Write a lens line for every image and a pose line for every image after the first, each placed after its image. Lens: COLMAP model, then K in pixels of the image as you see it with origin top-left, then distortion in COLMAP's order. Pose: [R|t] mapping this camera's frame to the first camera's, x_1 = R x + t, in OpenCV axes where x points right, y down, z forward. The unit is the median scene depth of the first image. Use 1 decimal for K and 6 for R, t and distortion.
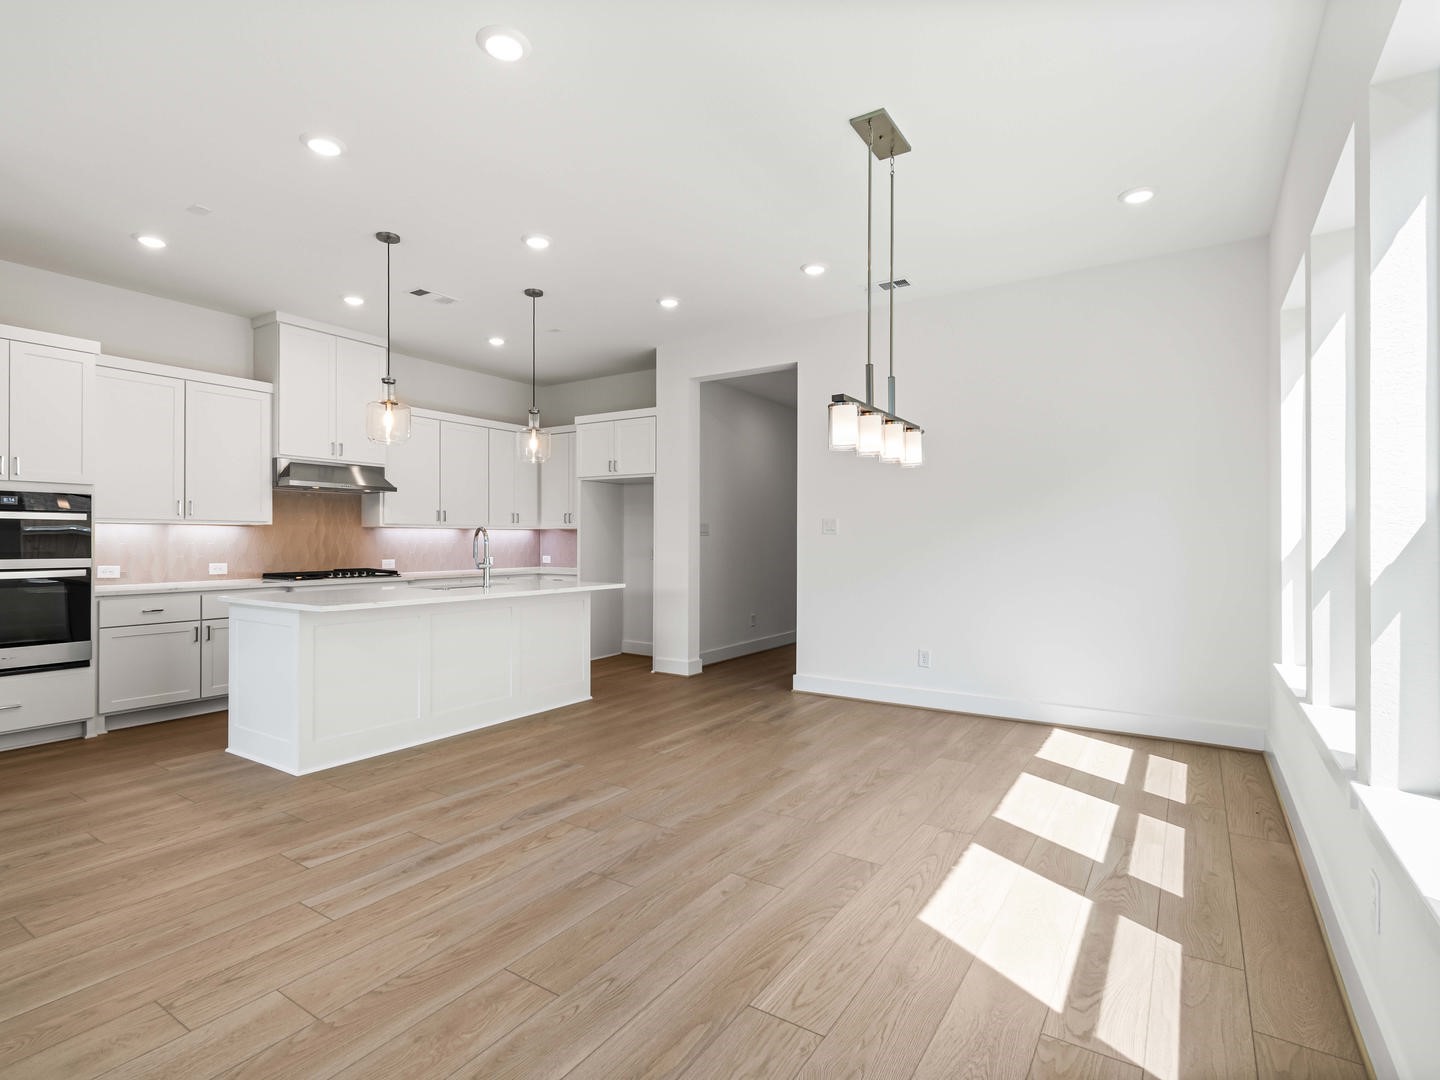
lens RADIAL K [[730.9, 0, 717.5], [0, 730.9, 537.7], [0, 0, 1]] dist [0.002752, -0.002870]
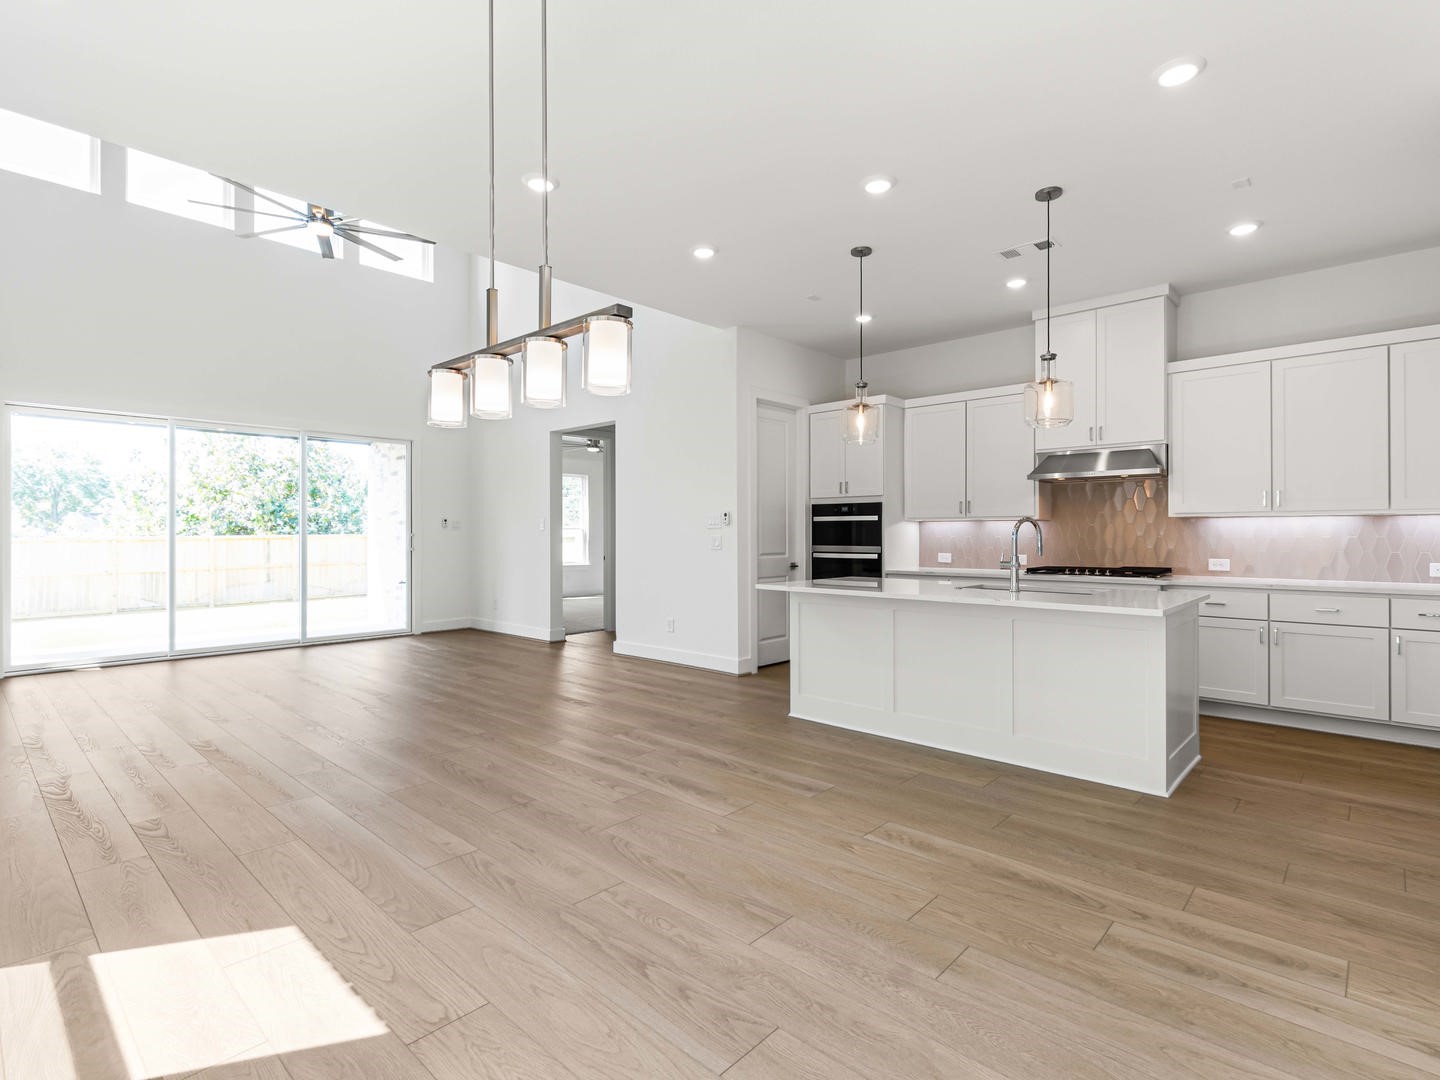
lens RADIAL K [[730.9, 0, 717.5], [0, 730.9, 537.7], [0, 0, 1]] dist [0.002752, -0.002870]
pose [[-0.180029, 0.004538, -0.983651, 0.733212], [0.002685, 0.999988, 0.004121, 0.005005], [0.983658, -0.001900, -0.180039, 1.131656]]
